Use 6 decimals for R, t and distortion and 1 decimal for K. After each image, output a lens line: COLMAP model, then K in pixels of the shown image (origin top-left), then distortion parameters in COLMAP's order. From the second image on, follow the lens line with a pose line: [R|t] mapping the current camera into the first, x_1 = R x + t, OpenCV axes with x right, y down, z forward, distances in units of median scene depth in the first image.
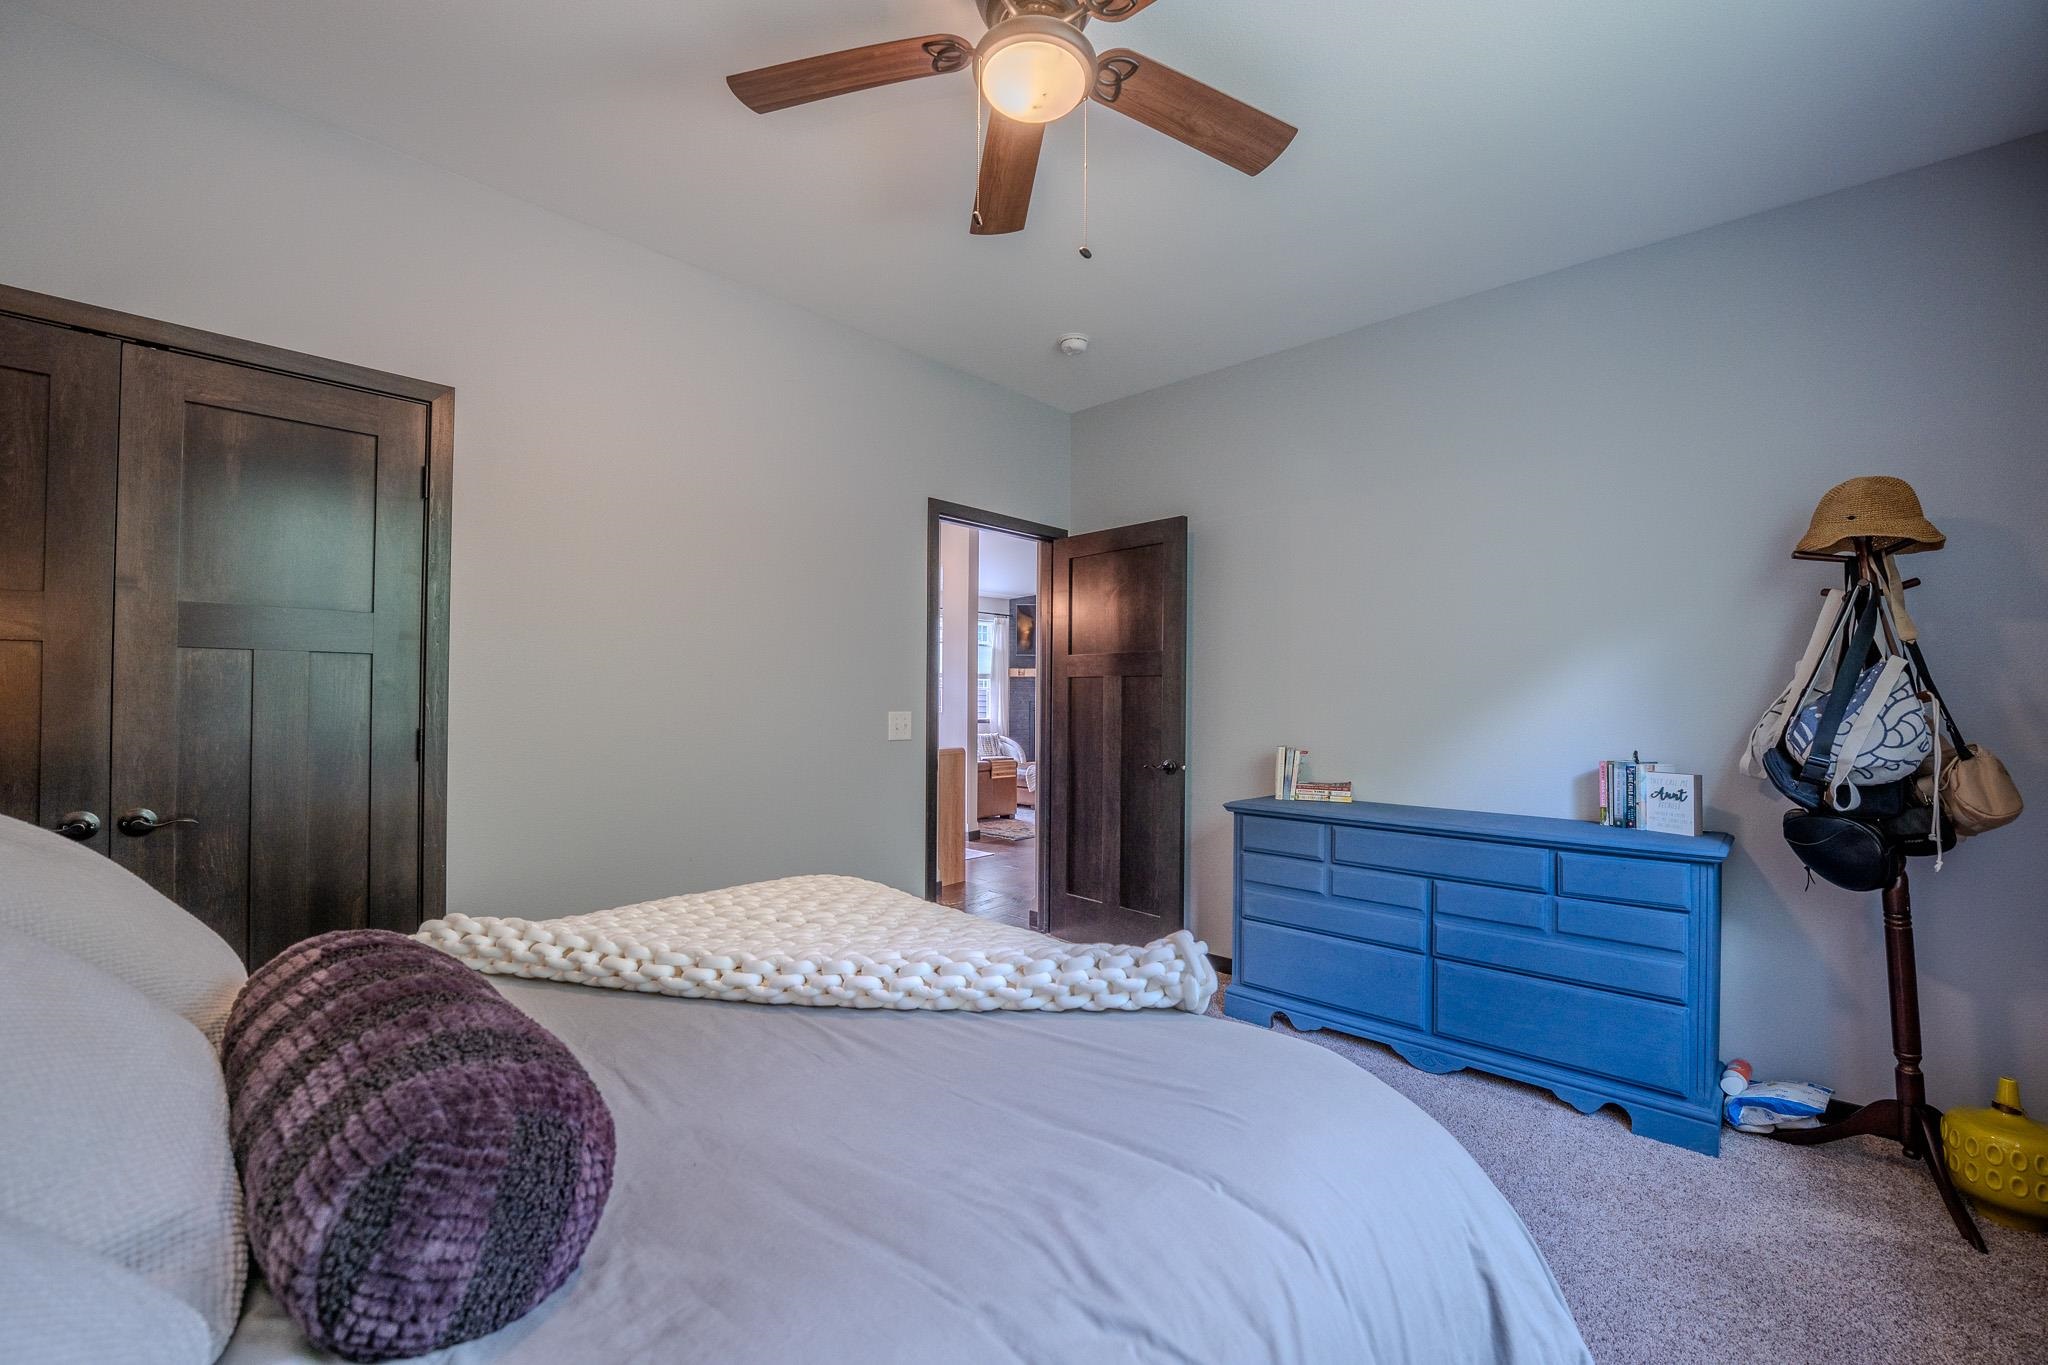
lens RADIAL K [[839.4, 0, 1016.0], [0, 839.4, 683.2], [0, 0, 1]] dist [-0.012047, 0.000071]
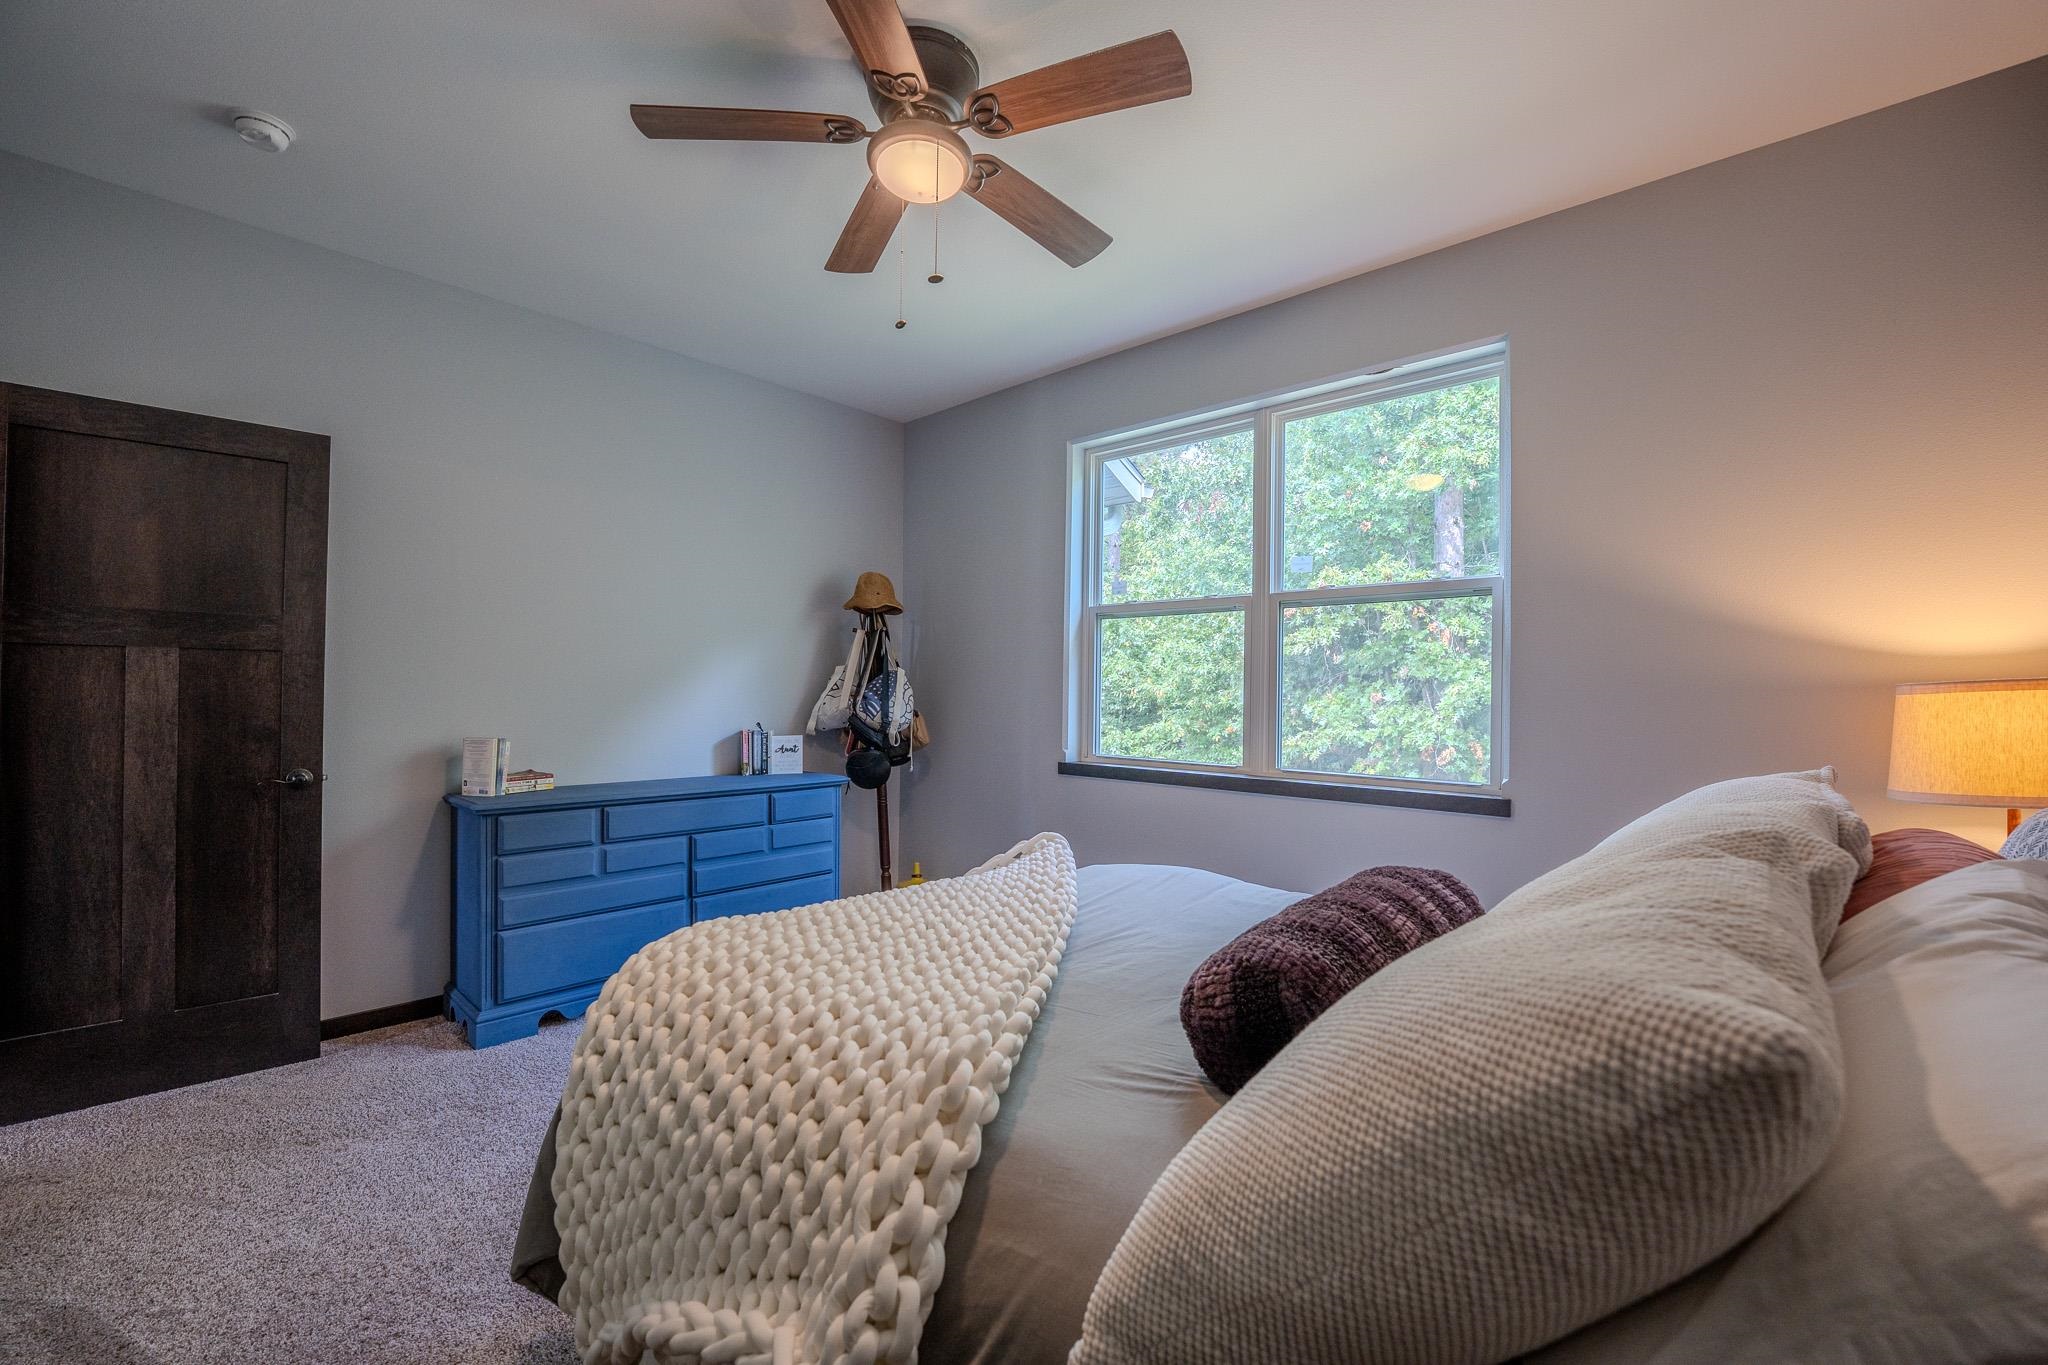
lens RADIAL K [[839.4, 0, 1014.4], [0, 839.4, 686.9], [0, 0, 1]] dist [-0.012047, 0.000071]
pose [[-0.002155, 0.000746, 0.999997, -0.760206], [-0.029044, 0.999578, -0.000809, 0.005420], [-0.999576, -0.029045, -0.002133, 0.558583]]
